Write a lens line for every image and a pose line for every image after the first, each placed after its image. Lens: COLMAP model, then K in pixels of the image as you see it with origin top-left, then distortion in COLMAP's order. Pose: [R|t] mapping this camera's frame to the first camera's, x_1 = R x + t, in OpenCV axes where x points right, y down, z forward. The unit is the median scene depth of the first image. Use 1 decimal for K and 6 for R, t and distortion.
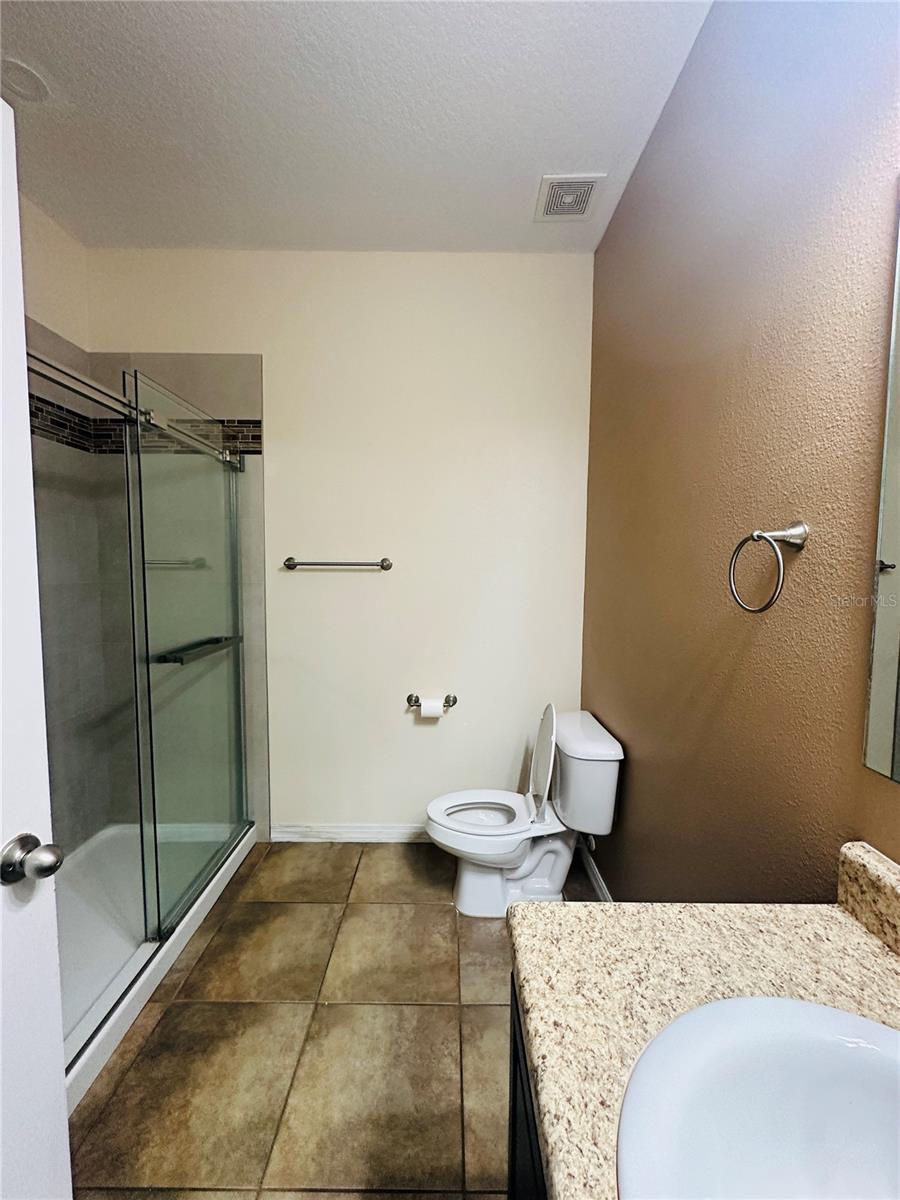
lens RADIAL K [[475.6, 0, 446.9], [0, 475.6, 590.2], [0, 0, 1]] dist [-0.019774, 0.002976]
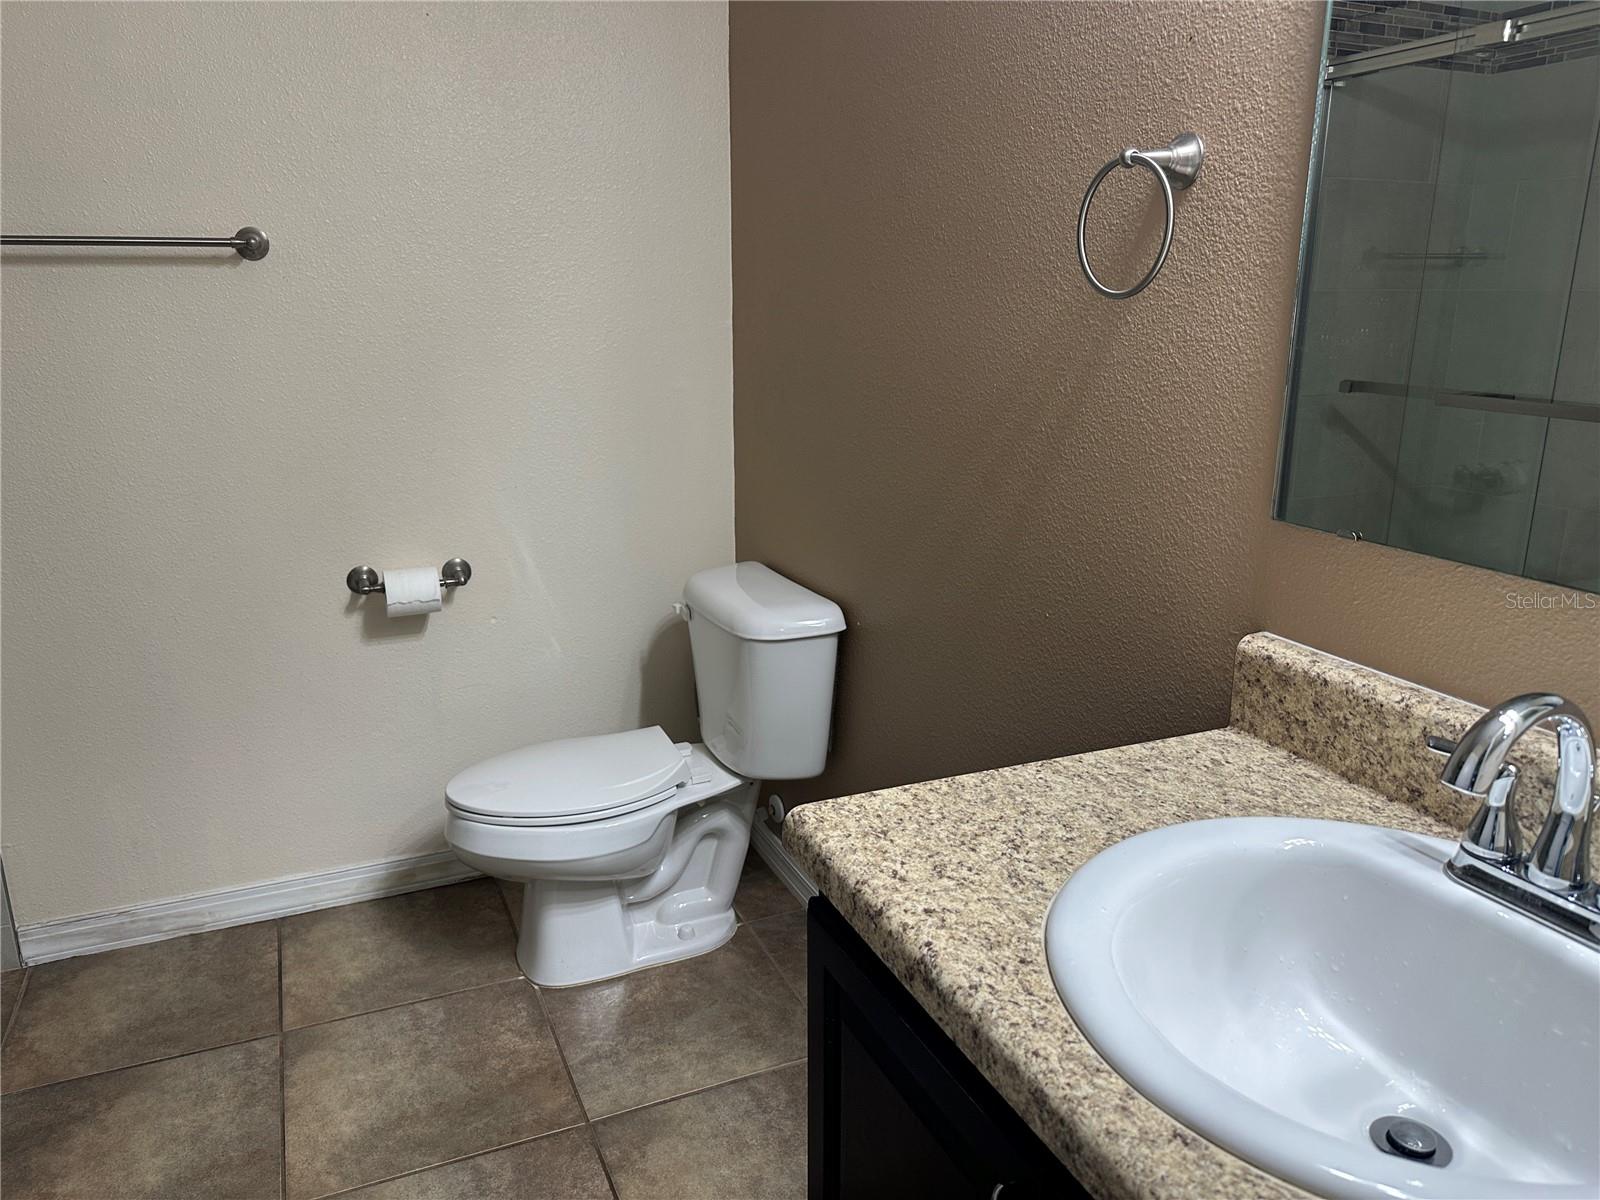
lens RADIAL K [[1135.9, 0, 792.3], [0, 1135.9, 591.8], [0, 0, 1]] dist [0.028543, -0.049577]
pose [[0.911066, -0.108525, 0.397720, -0.305945], [0.025382, 0.977665, 0.208631, 0.096367], [-0.411479, -0.179982, 0.893472, -0.147665]]
